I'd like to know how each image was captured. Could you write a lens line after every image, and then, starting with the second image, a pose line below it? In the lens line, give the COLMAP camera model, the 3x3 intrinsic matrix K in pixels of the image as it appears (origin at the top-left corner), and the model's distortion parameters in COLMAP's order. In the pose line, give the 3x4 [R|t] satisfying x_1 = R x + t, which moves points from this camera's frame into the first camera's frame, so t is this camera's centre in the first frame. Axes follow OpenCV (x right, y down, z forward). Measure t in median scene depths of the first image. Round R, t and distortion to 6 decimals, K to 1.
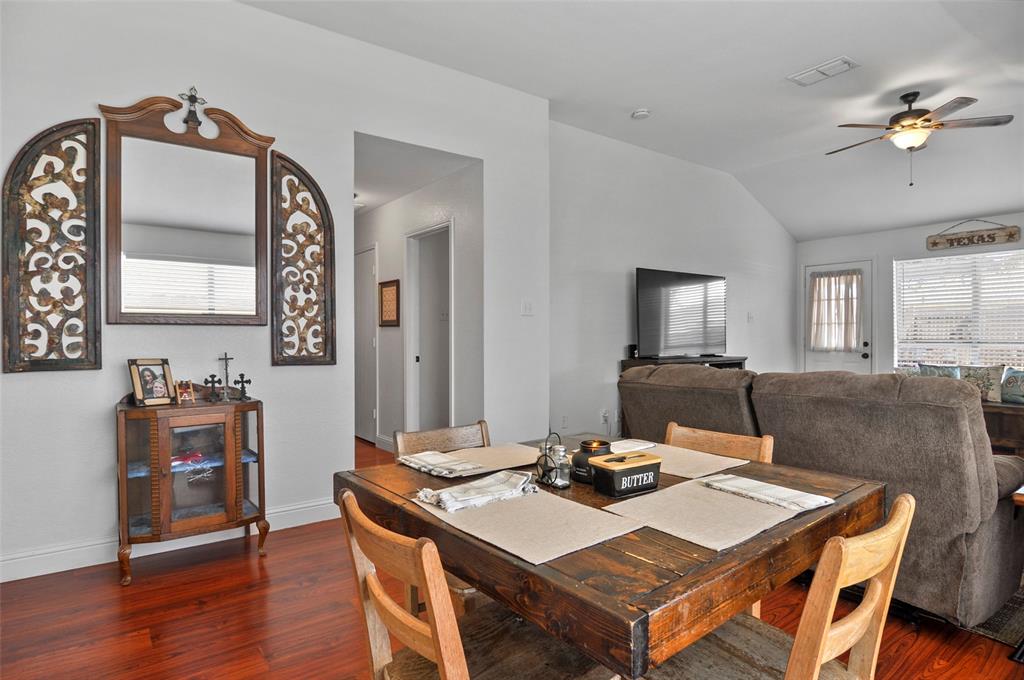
lens RADIAL K [[552.0, 0, 510.9], [0, 552.0, 339.8], [0, 0, 1]] dist [-0.007274, -0.000722]
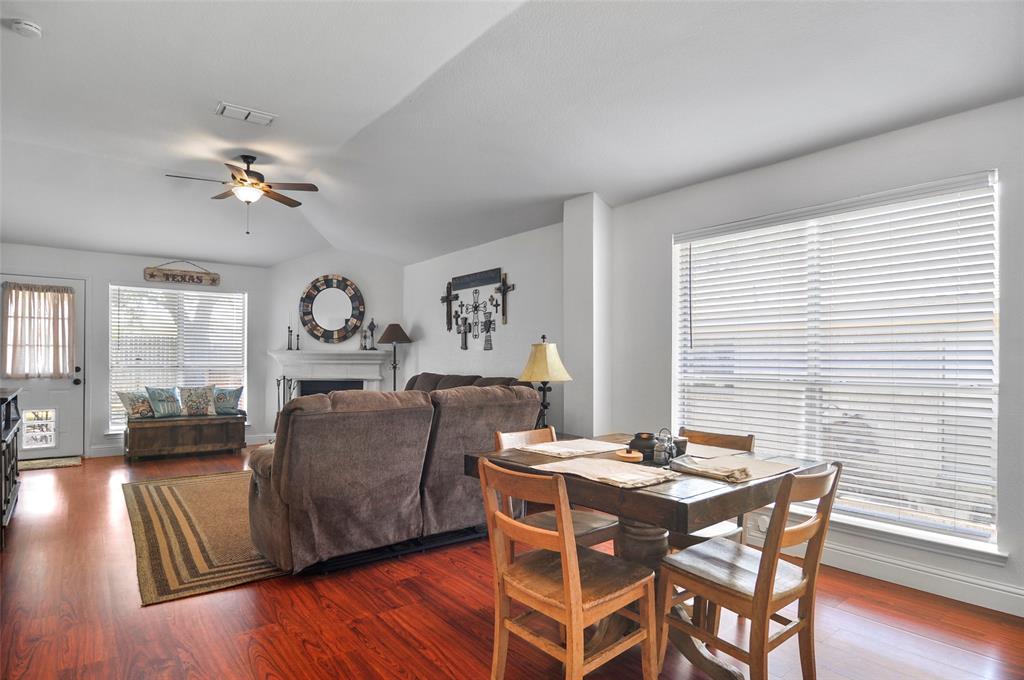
lens RADIAL K [[552.0, 0, 506.0], [0, 552.0, 362.6], [0, 0, 1]] dist [-0.007274, -0.000722]
pose [[0.014468, 0.000109, 0.999895, -0.299119], [0.000503, 1.000000, -0.000117, -0.003141], [-0.999895, 0.000505, 0.014468, 0.290835]]
